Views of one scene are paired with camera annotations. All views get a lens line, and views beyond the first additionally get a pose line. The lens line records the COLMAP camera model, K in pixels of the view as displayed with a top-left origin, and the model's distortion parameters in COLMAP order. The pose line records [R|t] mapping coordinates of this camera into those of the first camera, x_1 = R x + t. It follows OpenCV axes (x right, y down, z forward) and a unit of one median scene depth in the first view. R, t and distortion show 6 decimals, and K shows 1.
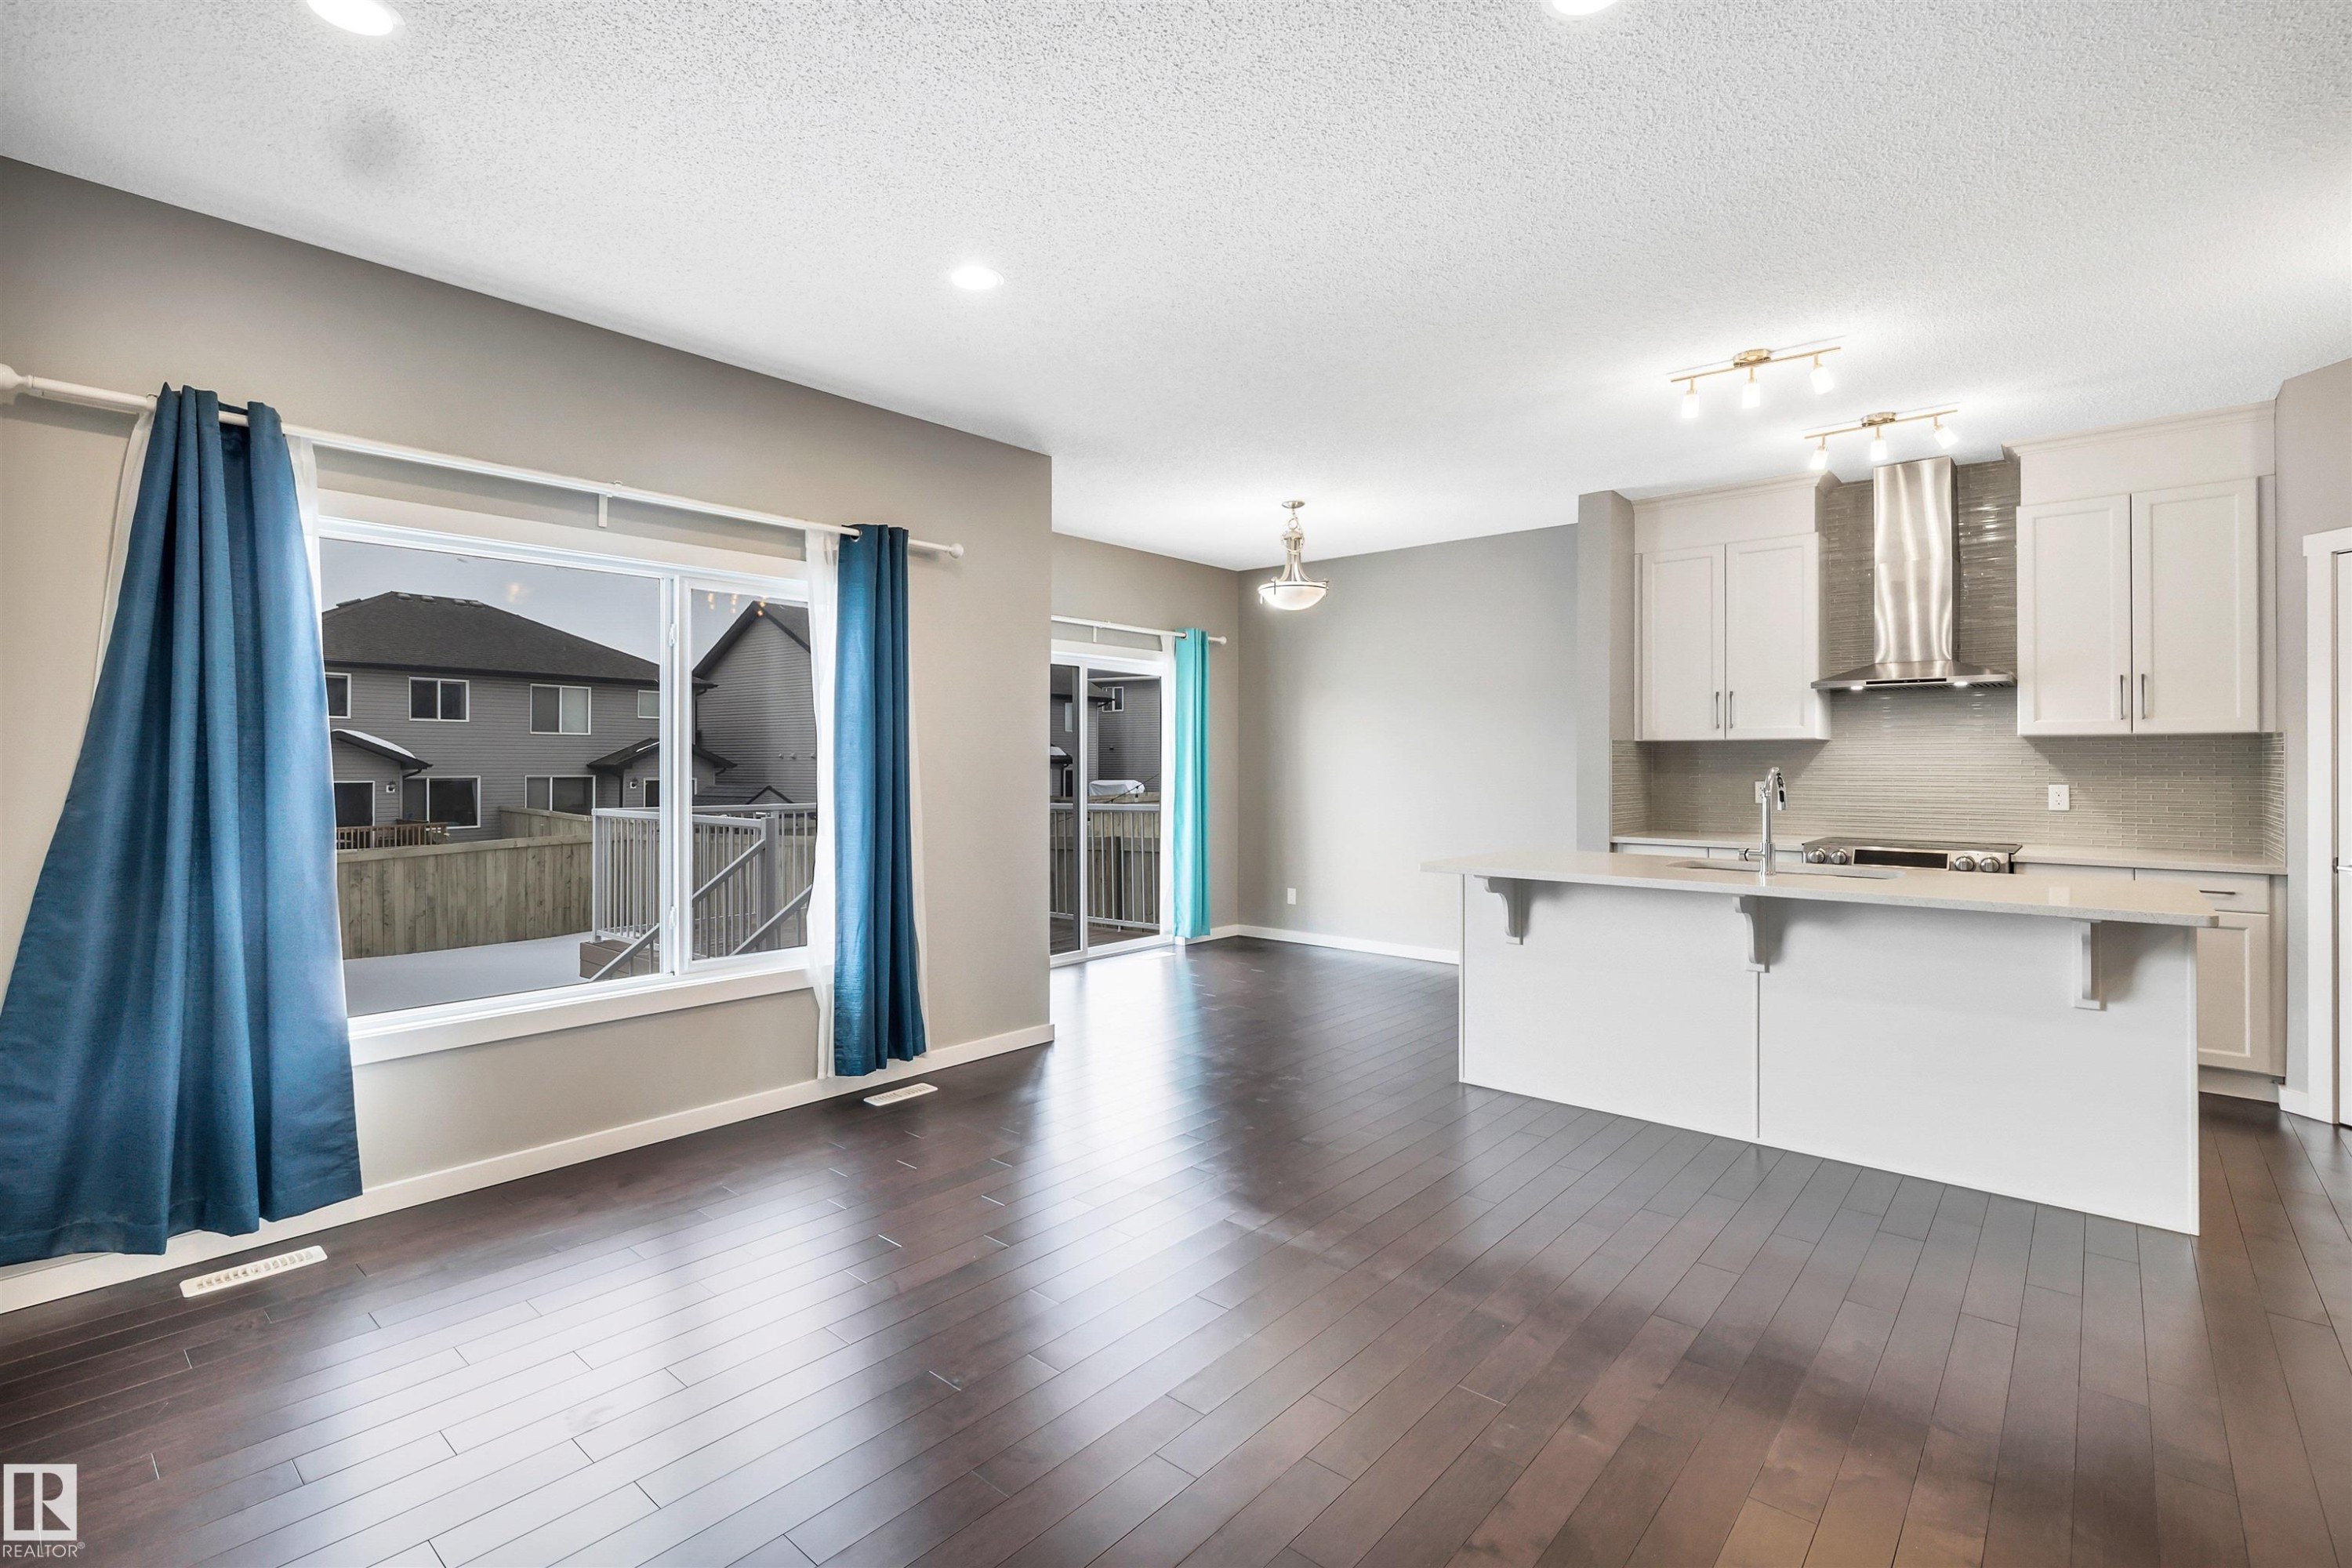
lens RADIAL K [[1083.3, 0, 1166.1], [0, 1083.3, 755.4], [0, 0, 1]] dist [0.002870, 0.001686]
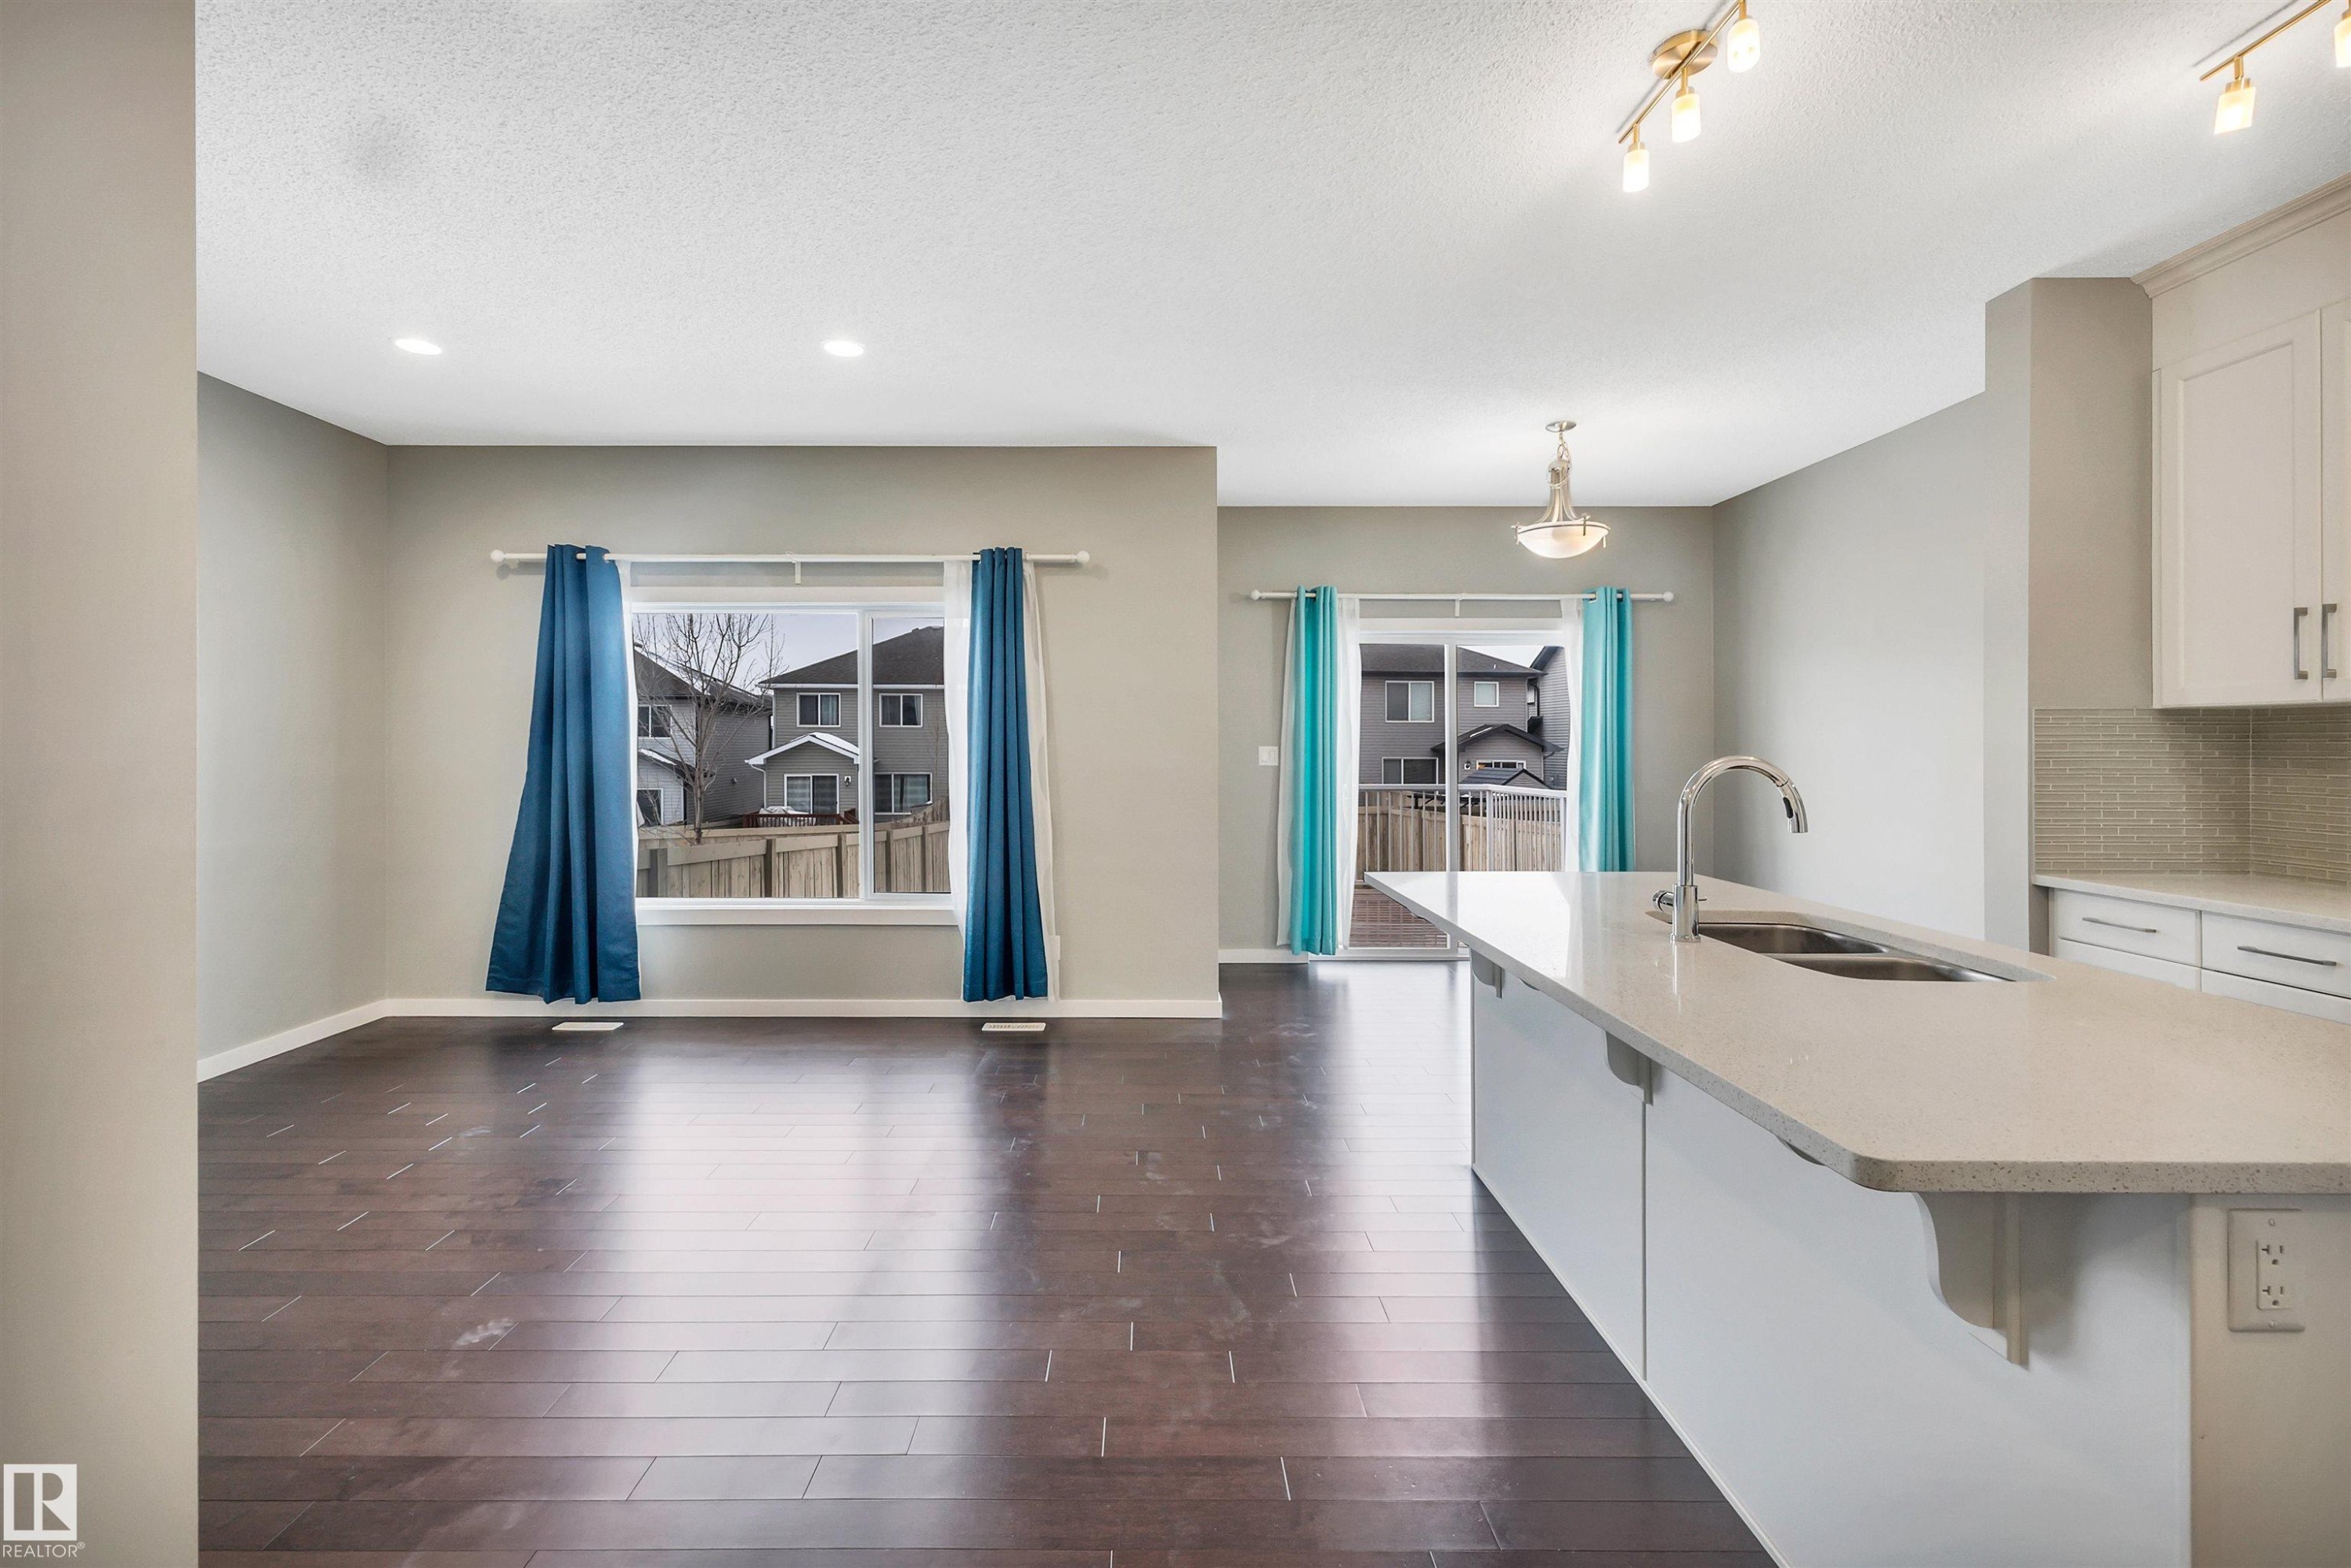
lens RADIAL K [[1025.2, 0, 1145.9], [0, 1025.2, 739.6], [0, 0, 1]] dist [0.007148, -0.000511]
pose [[0.658482, -0.003983, -0.752586, 0.647490], [0.003532, 0.999991, -0.002201, 0.002426], [0.752588, -0.001209, 0.658490, 0.351196]]
